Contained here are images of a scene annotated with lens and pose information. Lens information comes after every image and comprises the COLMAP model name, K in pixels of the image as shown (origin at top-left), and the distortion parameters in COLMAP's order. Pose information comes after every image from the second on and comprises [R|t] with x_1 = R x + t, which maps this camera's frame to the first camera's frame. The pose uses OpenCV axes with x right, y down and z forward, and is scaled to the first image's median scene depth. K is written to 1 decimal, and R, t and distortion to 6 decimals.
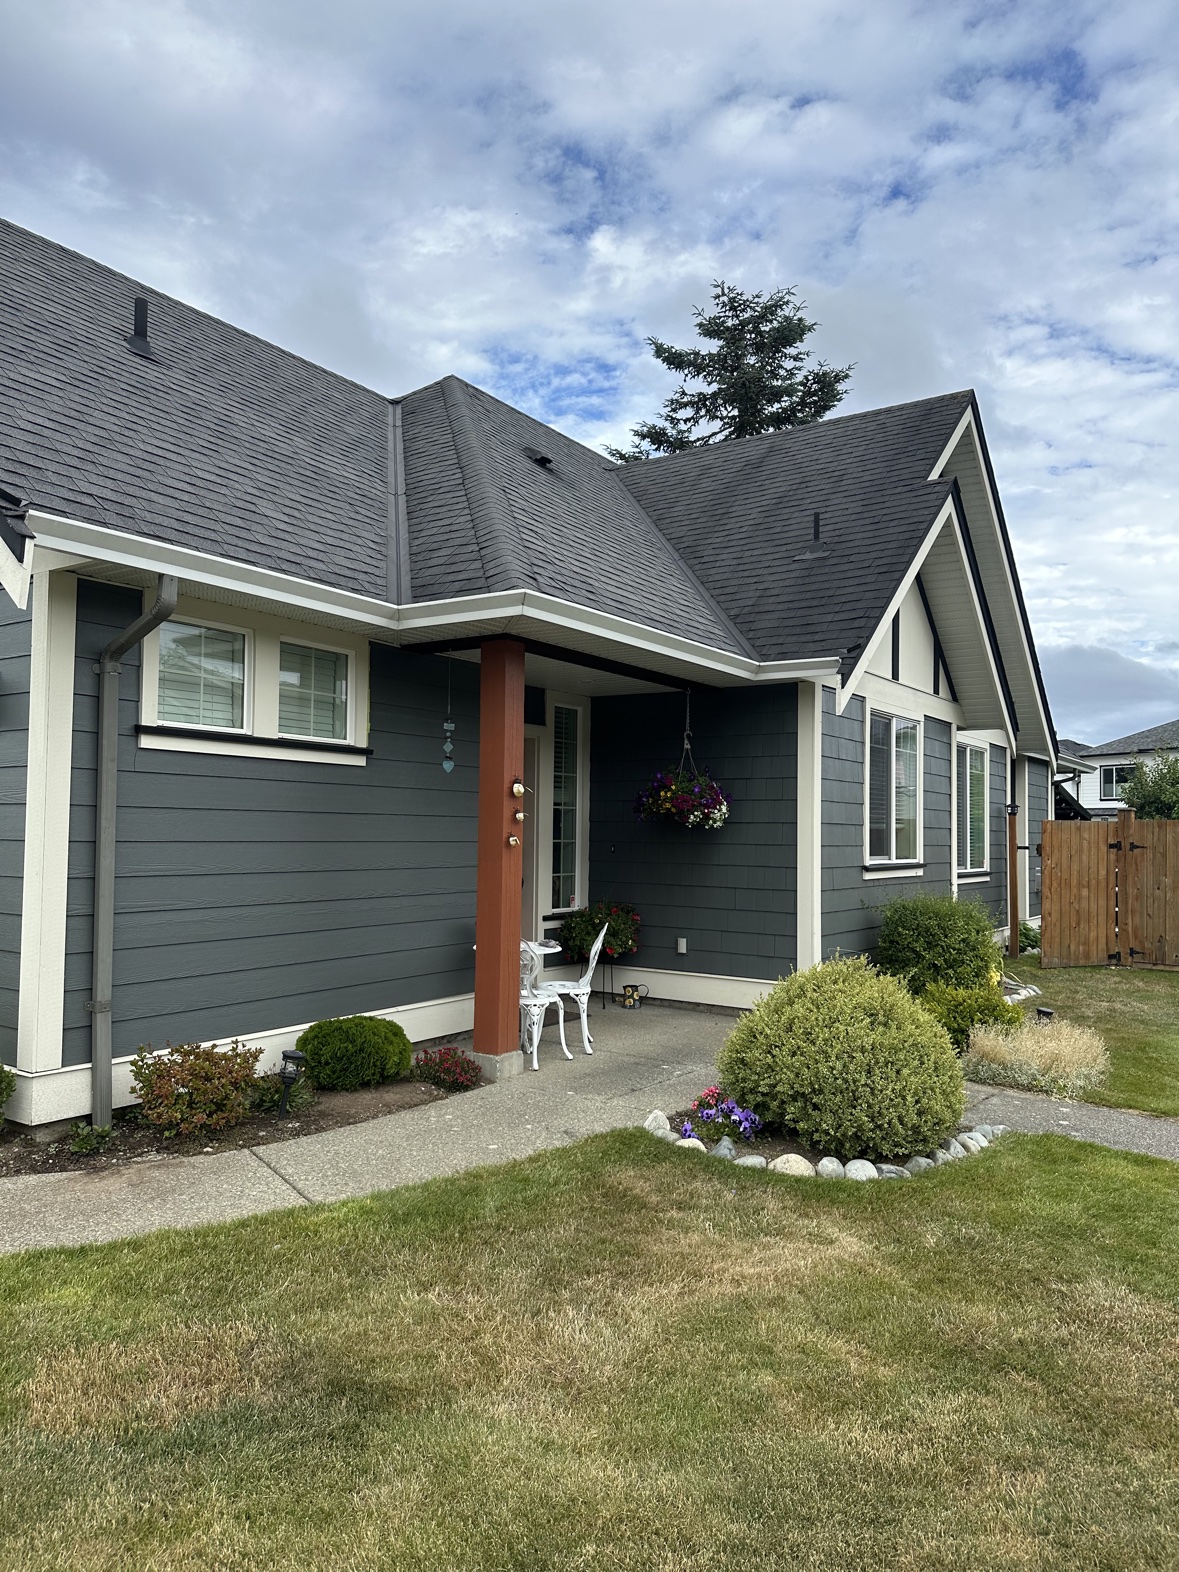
lens RADIAL K [[1094.8, 0, 597.8], [0, 1094.8, 801.3], [0, 0, 1]] dist [0.042722, -0.055028]
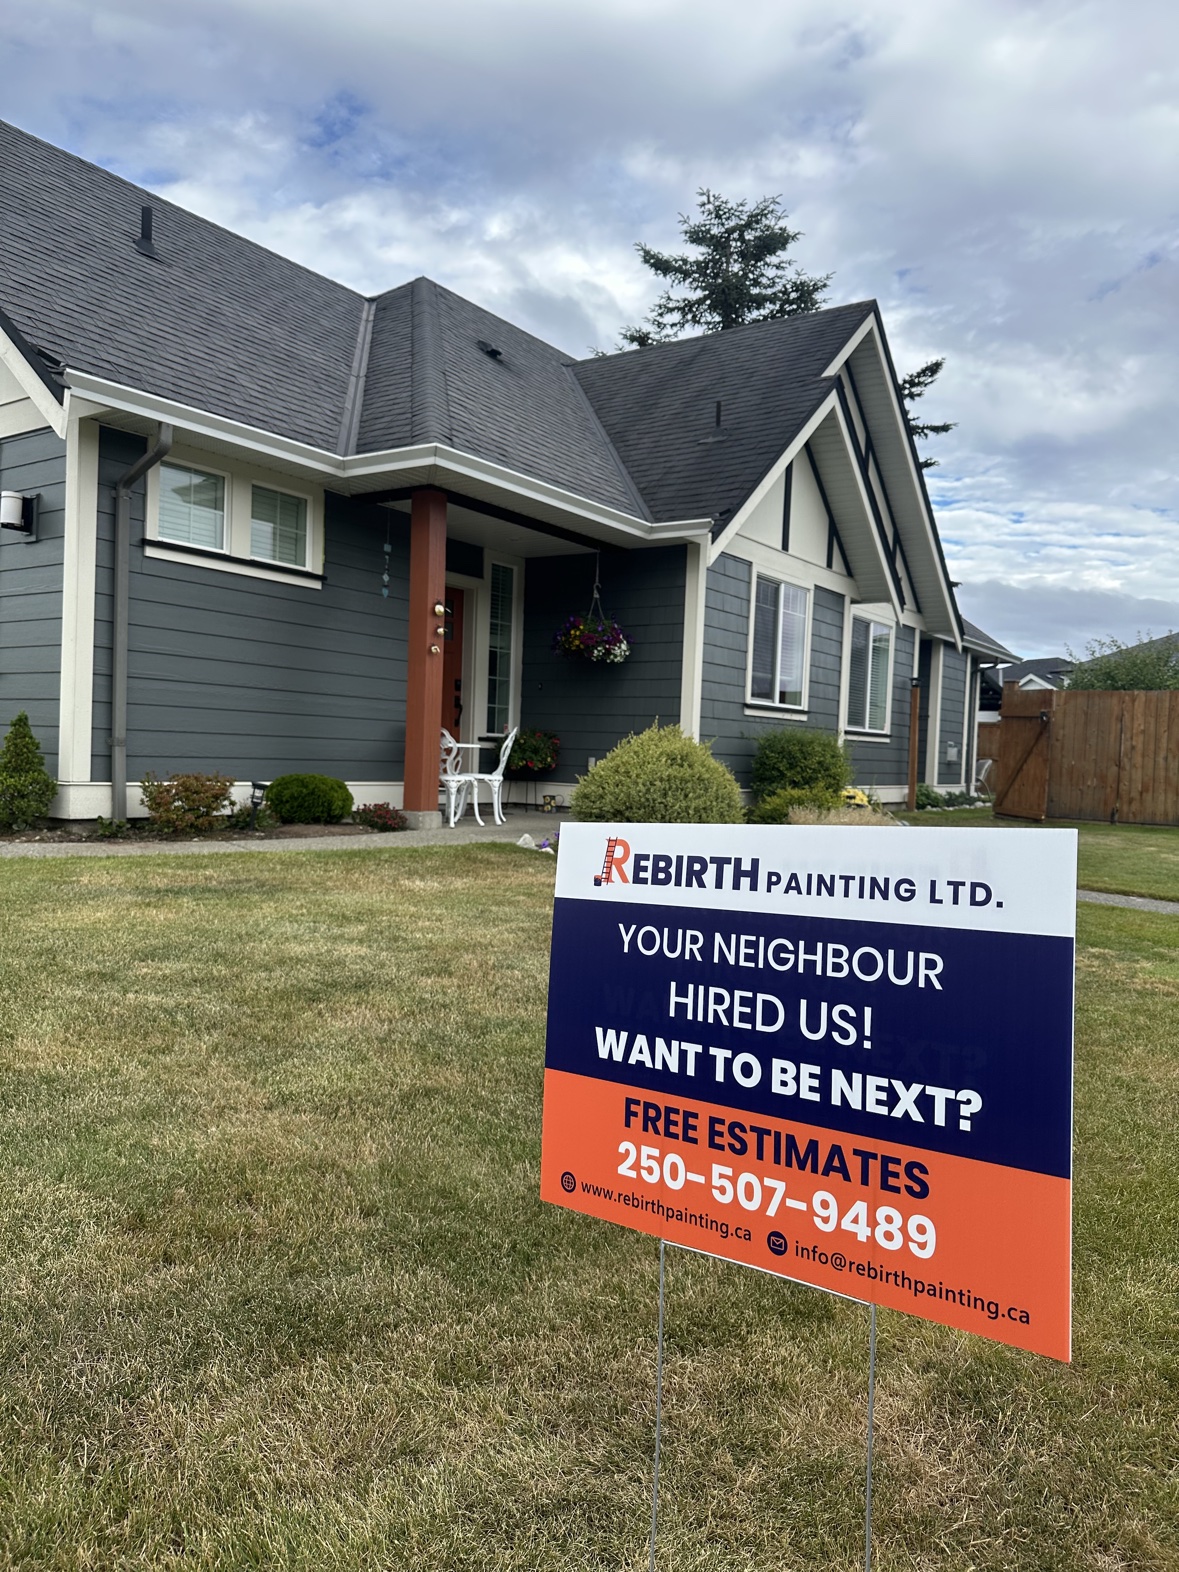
lens RADIAL K [[1094.8, 0, 593.1], [0, 1094.8, 792.1], [0, 0, 1]] dist [0.042722, -0.055028]
pose [[0.999624, 0.024779, -0.011758, 0.108665], [-0.023963, 0.997591, 0.065104, 0.097586], [0.013342, -0.064798, 0.997809, -0.250678]]
